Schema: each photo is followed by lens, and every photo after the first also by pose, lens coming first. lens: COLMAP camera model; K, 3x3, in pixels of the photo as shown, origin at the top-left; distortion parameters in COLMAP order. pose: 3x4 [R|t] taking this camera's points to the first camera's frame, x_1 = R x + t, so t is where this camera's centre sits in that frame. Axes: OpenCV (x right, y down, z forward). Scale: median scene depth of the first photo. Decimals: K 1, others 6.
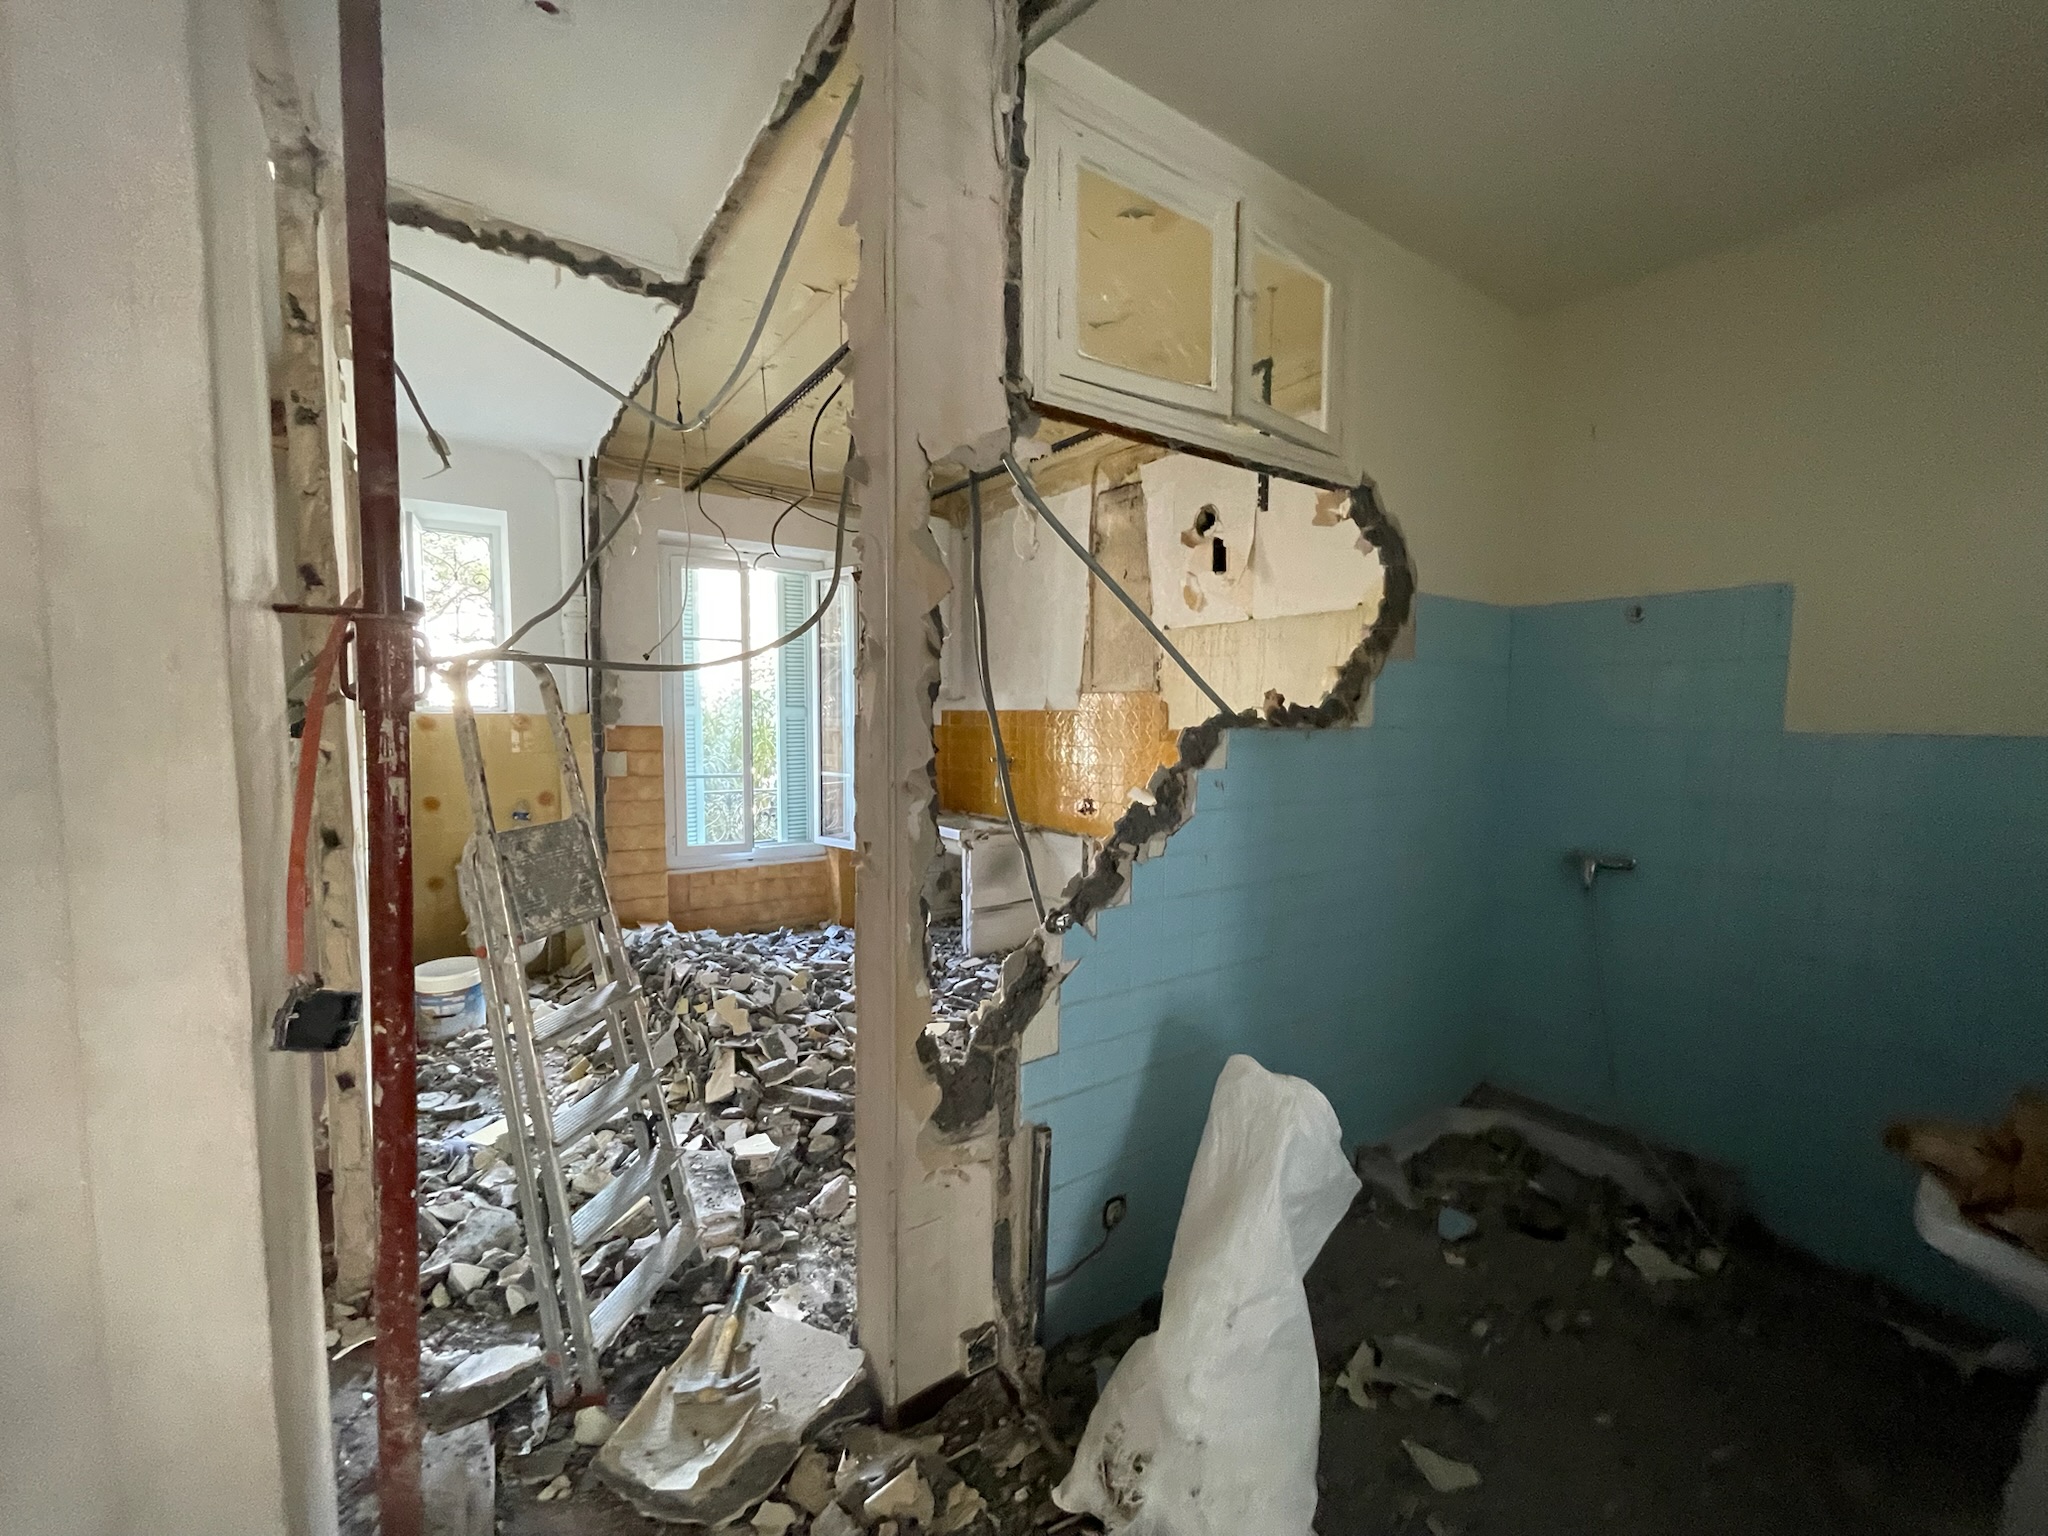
lens RADIAL K [[820.3, 0, 1020.7], [0, 820.3, 769.8], [0, 0, 1]] dist [-0.005137, -0.001097]
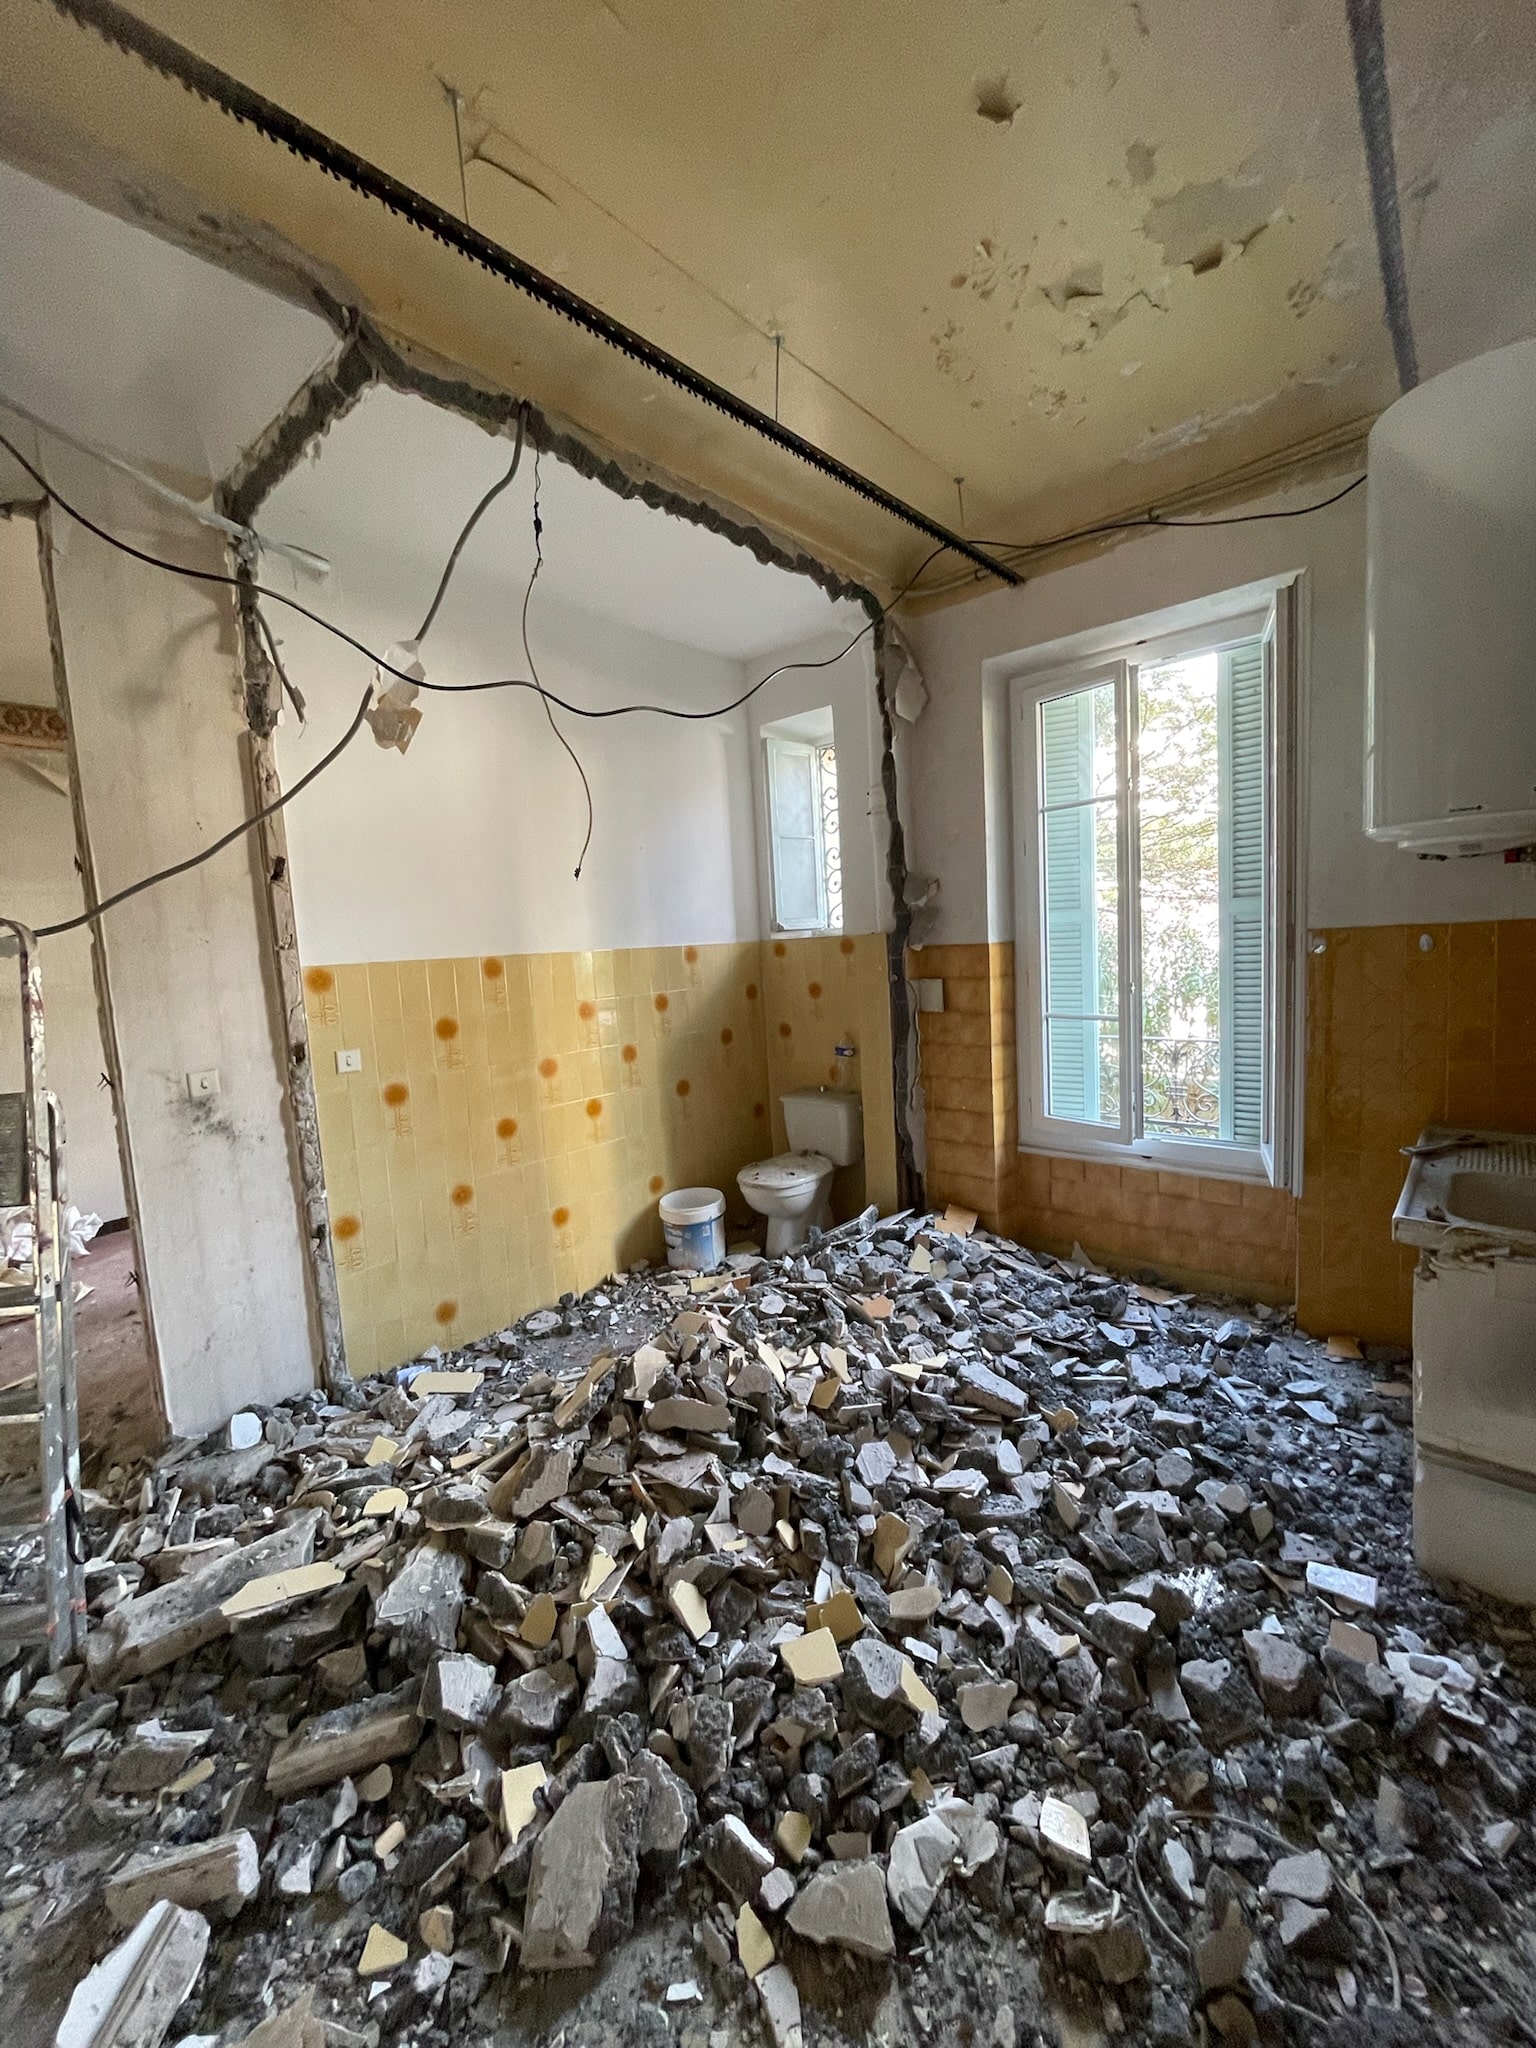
lens RADIAL K [[820.3, 0, 763.8], [0, 820.3, 1020.7], [0, 0, 1]] dist [-0.005137, -0.001097]
pose [[0.210821, 0.072696, -0.974818, 0.227554], [-0.006299, 0.997311, 0.073011, -0.038901], [0.977504, -0.009252, 0.210712, 0.694944]]
